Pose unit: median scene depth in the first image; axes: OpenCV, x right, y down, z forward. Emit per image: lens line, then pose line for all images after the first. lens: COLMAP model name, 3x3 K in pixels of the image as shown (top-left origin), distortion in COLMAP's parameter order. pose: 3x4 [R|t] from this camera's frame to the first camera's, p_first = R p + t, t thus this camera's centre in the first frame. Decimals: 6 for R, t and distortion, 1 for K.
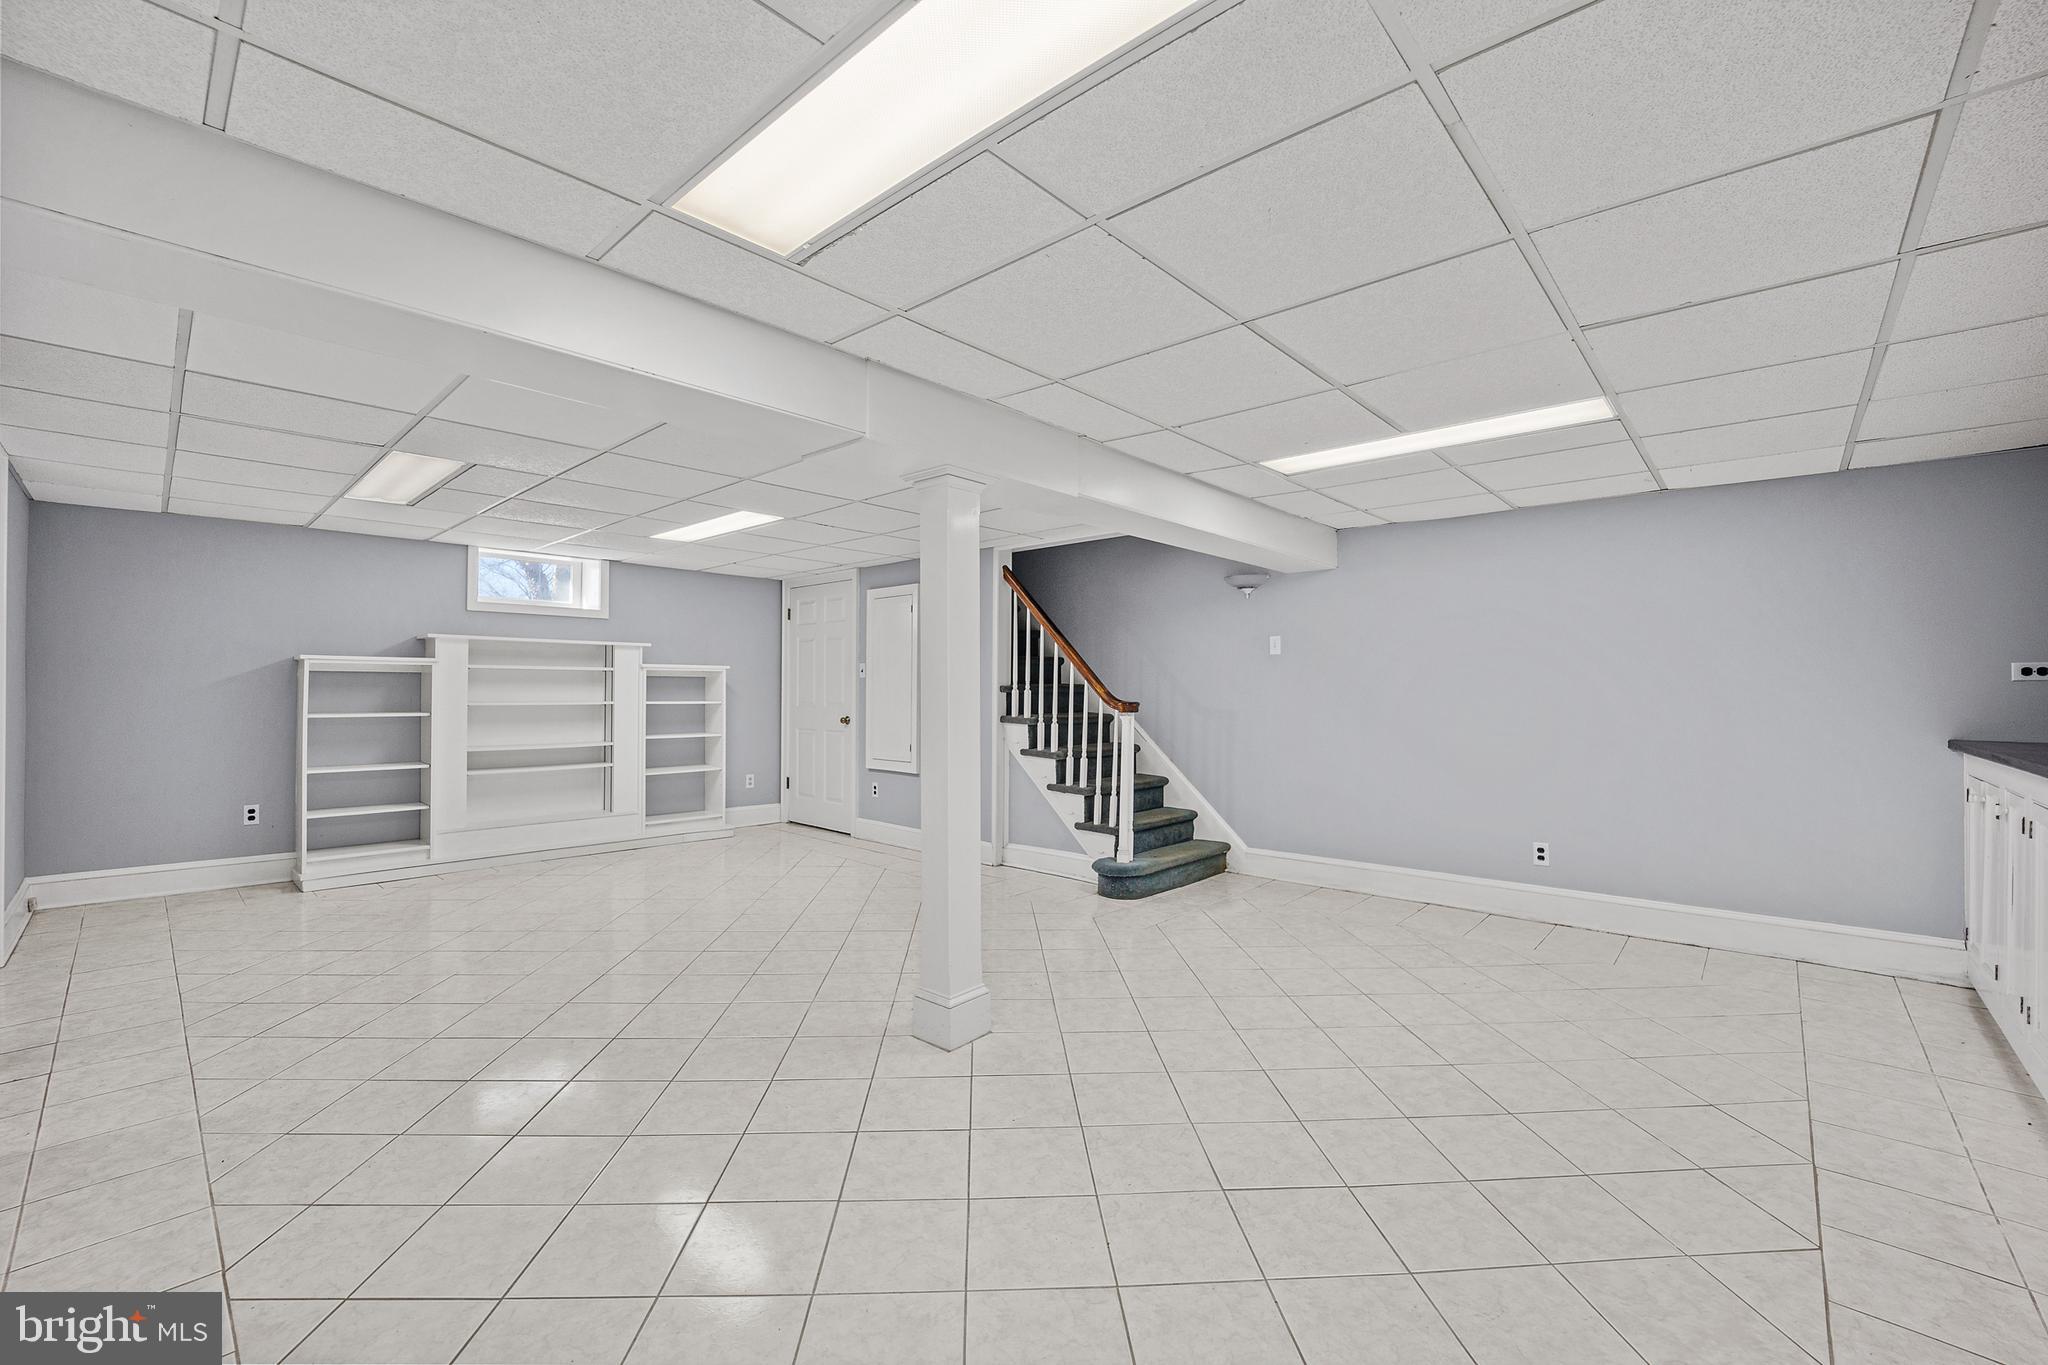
lens RADIAL K [[834.8, 0, 1014.2], [0, 834.8, 683.4], [0, 0, 1]] dist [-0.004577, 0.000803]
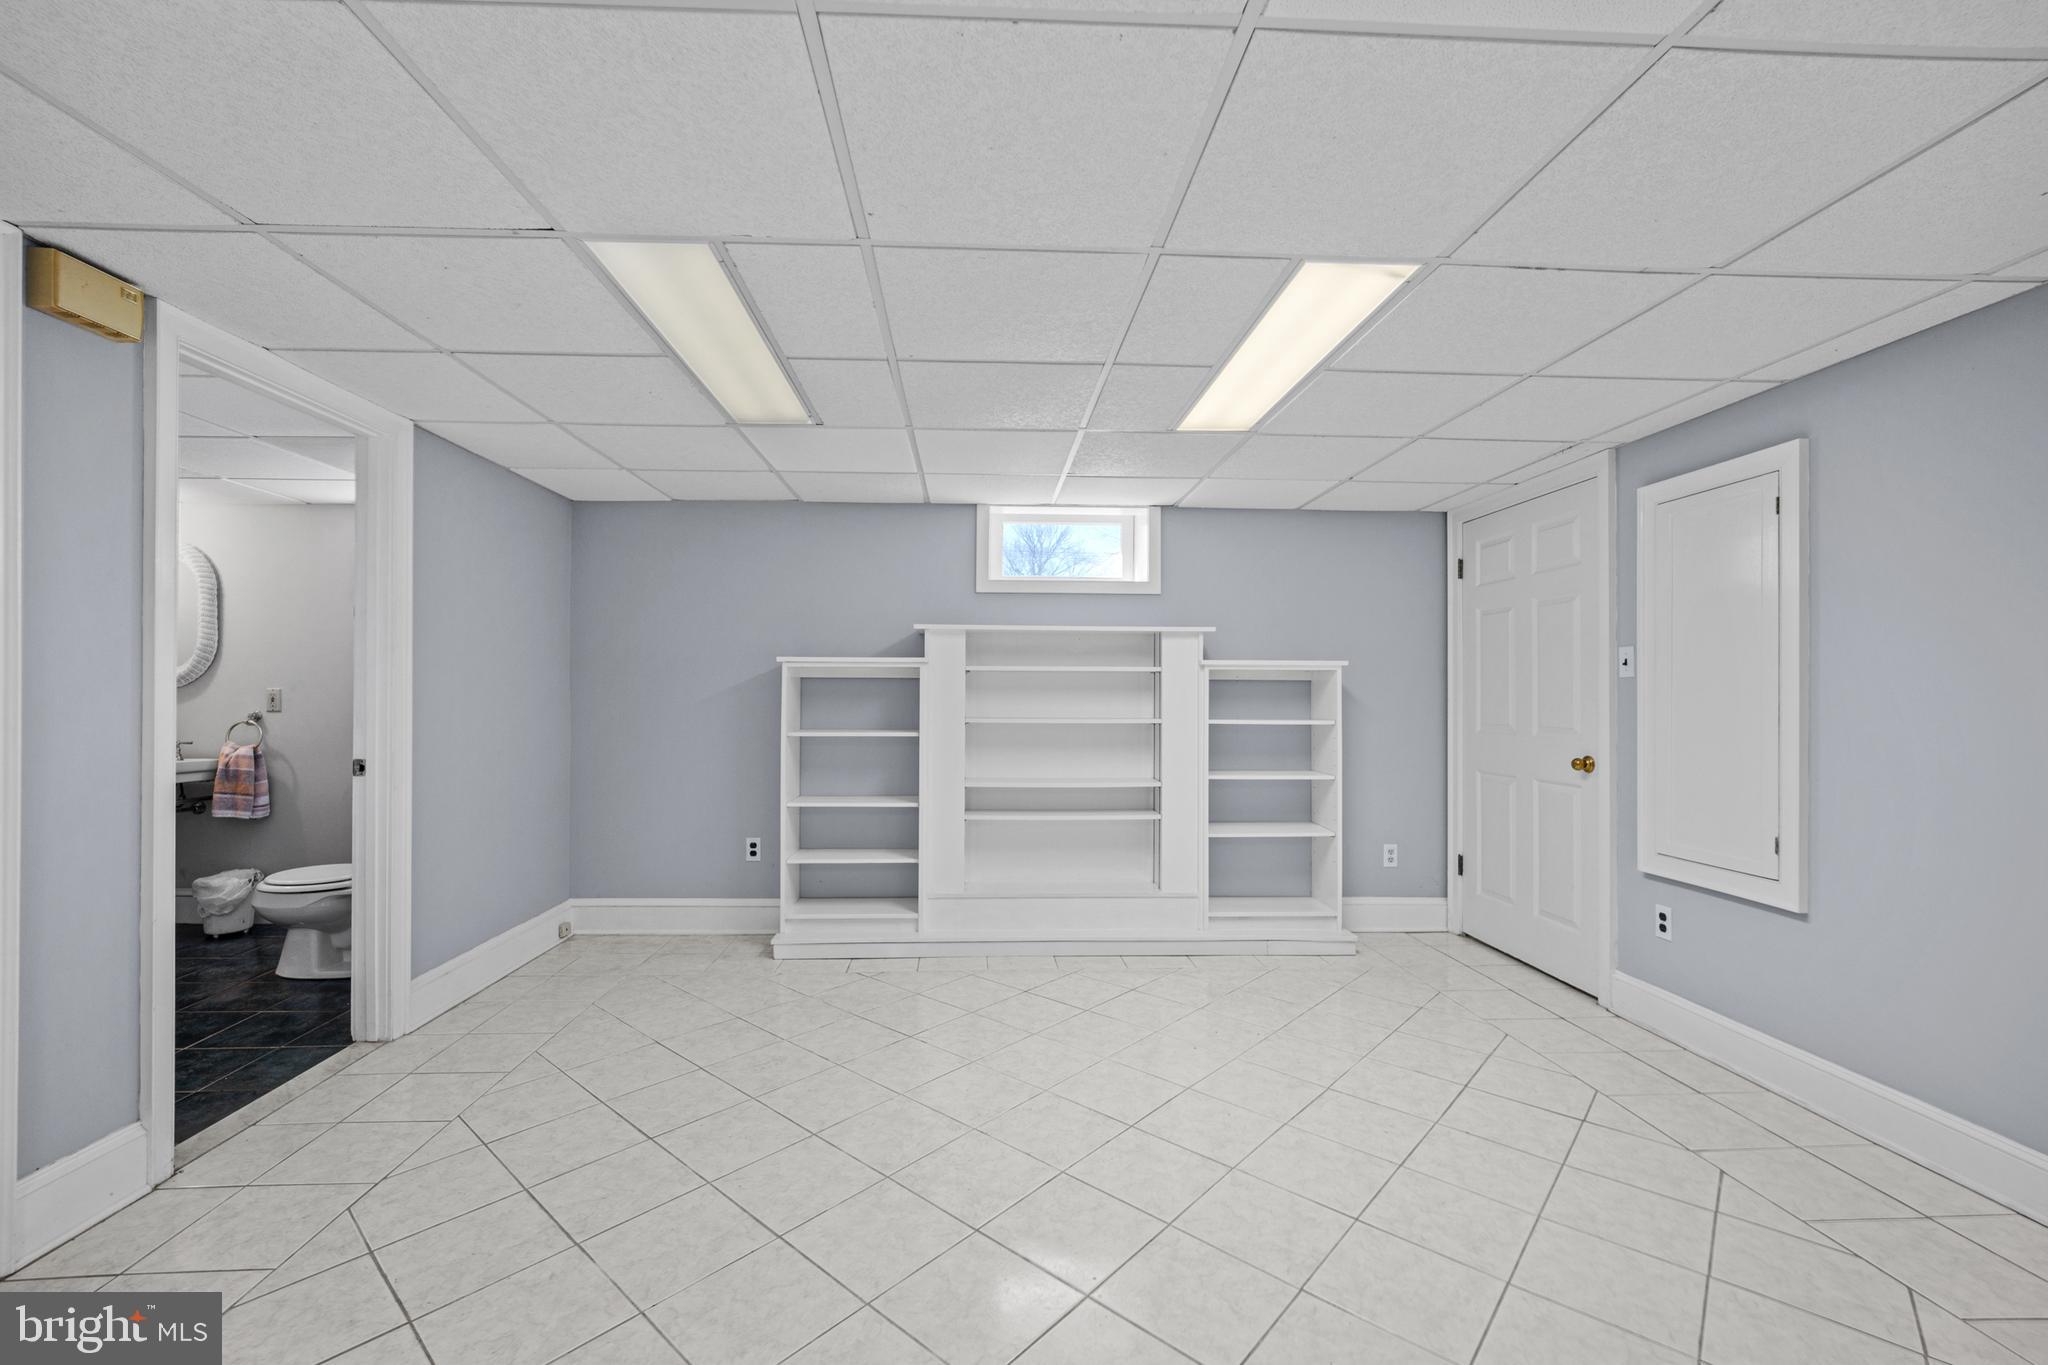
lens RADIAL K [[834.8, 0, 1014.2], [0, 834.8, 683.4], [0, 0, 1]] dist [-0.004577, 0.000803]
pose [[0.715038, -0.009948, -0.699015, -0.107975], [0.003969, 0.999940, -0.010170, 0.000134], [0.699075, 0.004497, 0.715035, 0.453369]]
